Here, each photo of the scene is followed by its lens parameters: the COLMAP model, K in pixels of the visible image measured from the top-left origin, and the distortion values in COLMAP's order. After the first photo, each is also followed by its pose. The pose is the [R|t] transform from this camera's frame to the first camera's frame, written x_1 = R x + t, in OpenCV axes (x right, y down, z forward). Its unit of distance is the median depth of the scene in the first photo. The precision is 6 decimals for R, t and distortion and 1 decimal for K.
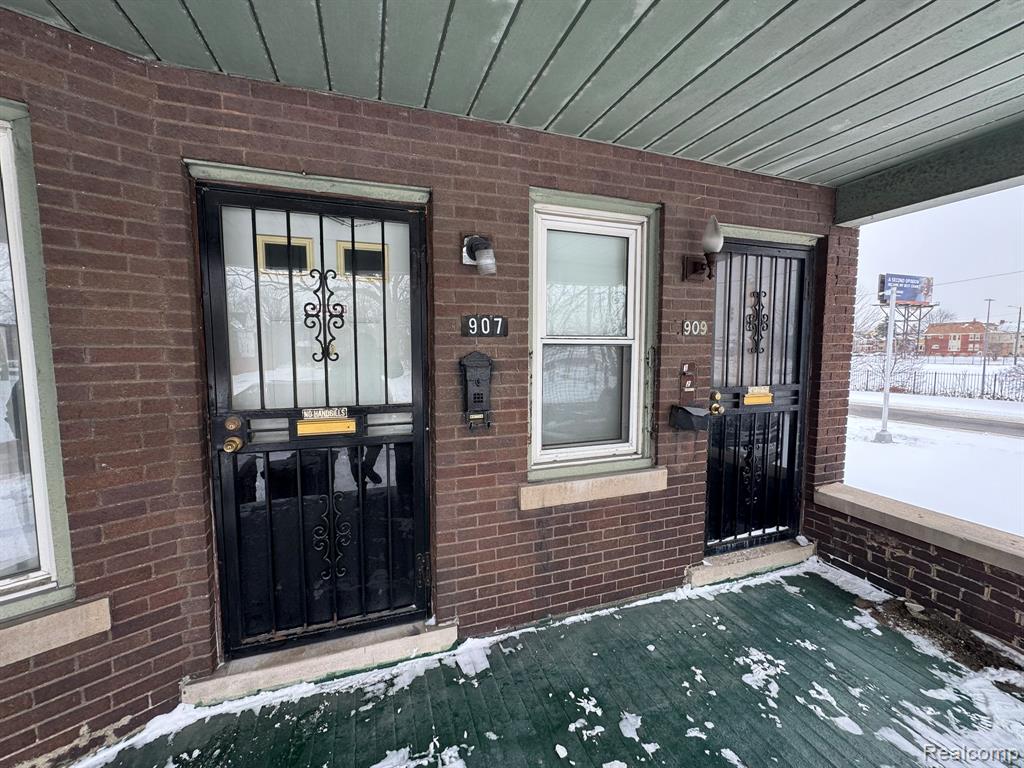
lens RADIAL K [[408.6, 0, 510.6], [0, 408.6, 402.8], [0, 0, 1]] dist [-0.016716, -0.000116]
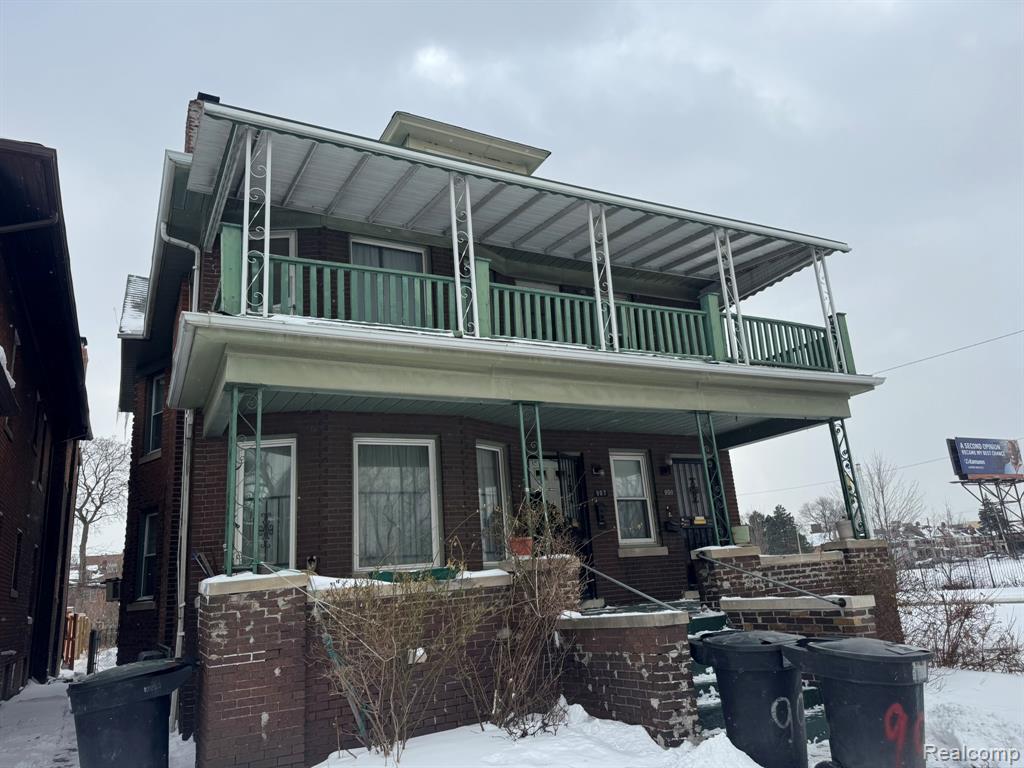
lens RADIAL K [[739.7, 0, 512.0], [0, 739.7, 384.0], [0, 0, 1]] dist [0.001663, -0.000612]
pose [[0.985518, -0.018578, 0.168551, -1.385642], [0.083238, 0.918989, -0.385396, 0.962959], [-0.147737, 0.393845, 0.907227, -3.589547]]
